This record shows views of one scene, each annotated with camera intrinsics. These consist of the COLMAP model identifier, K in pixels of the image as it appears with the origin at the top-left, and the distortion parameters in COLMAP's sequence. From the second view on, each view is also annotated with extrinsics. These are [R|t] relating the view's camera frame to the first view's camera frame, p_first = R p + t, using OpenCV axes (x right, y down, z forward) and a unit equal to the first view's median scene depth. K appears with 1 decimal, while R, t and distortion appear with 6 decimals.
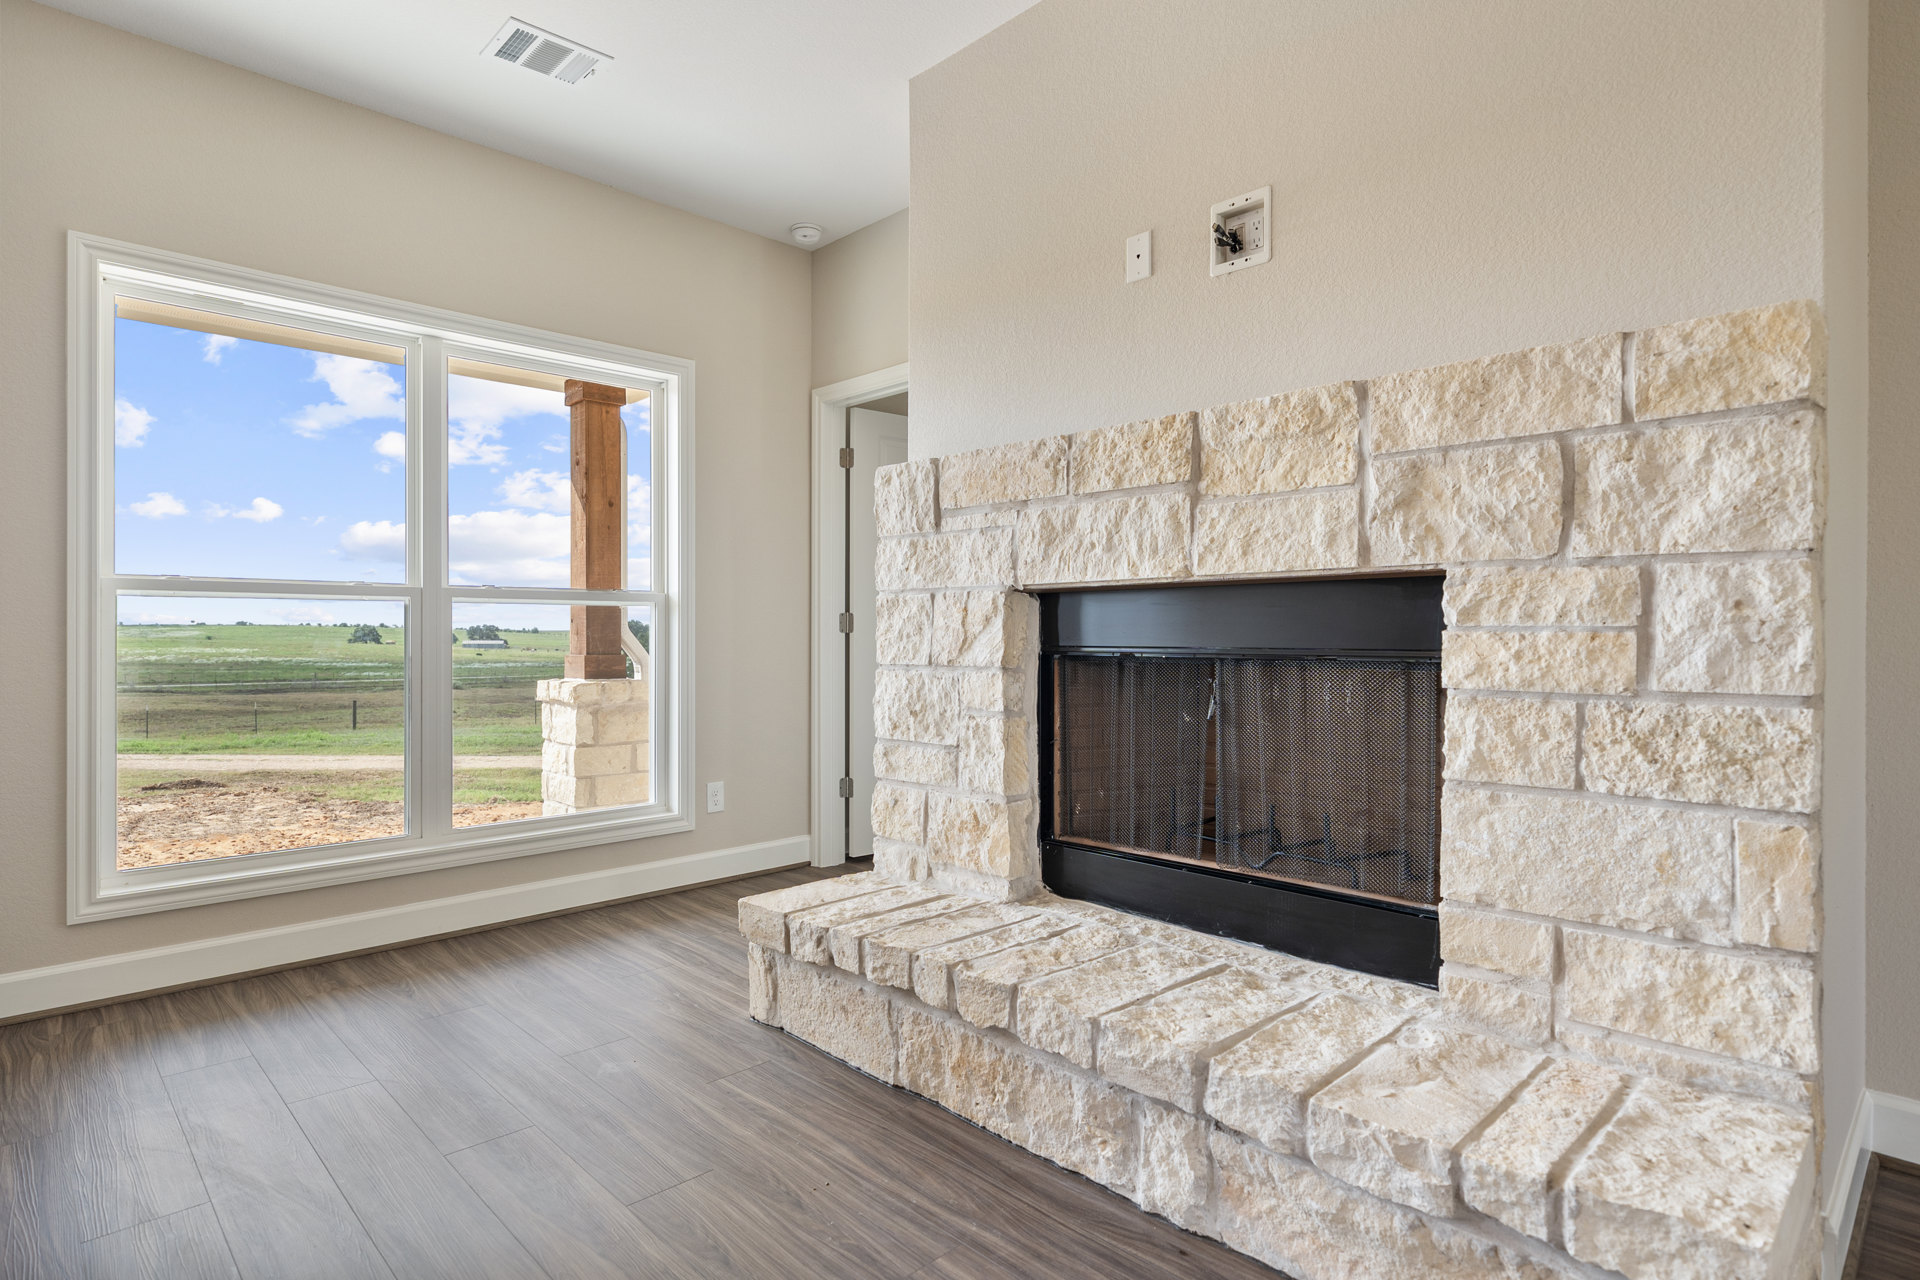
lens RADIAL K [[1005.1, 0, 957.8], [0, 1005.1, 630.5], [0, 0, 1]] dist [-0.004308, 0.000198]
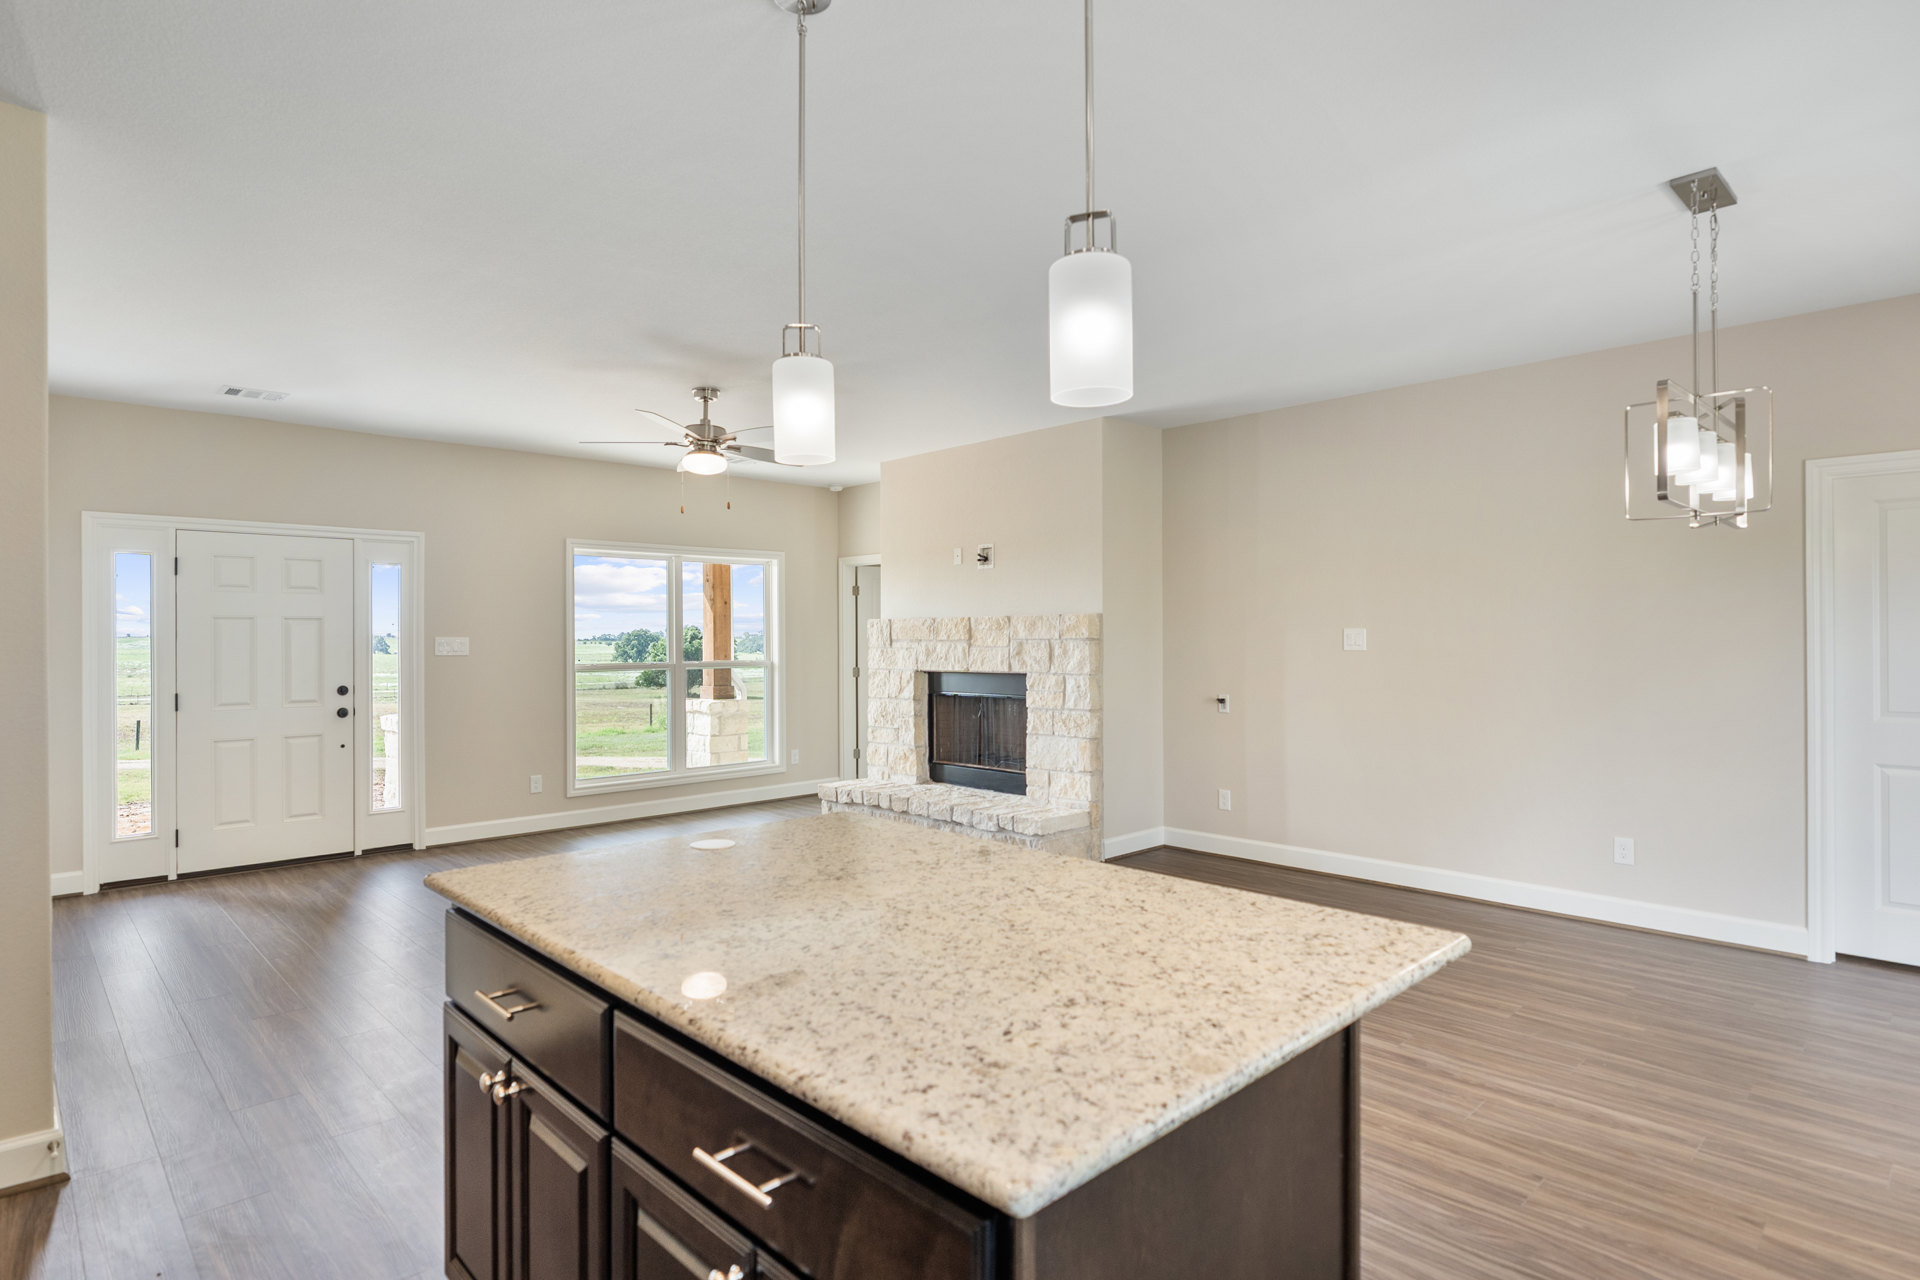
lens RADIAL K [[1005.1, 0, 963.7], [0, 1005.1, 634.1], [0, 0, 1]] dist [-0.004308, 0.000198]
pose [[0.999978, -0.006506, -0.001600, 0.197983], [0.006501, 0.999974, -0.003041, -0.139422], [0.001620, 0.003030, 0.999994, -1.853386]]
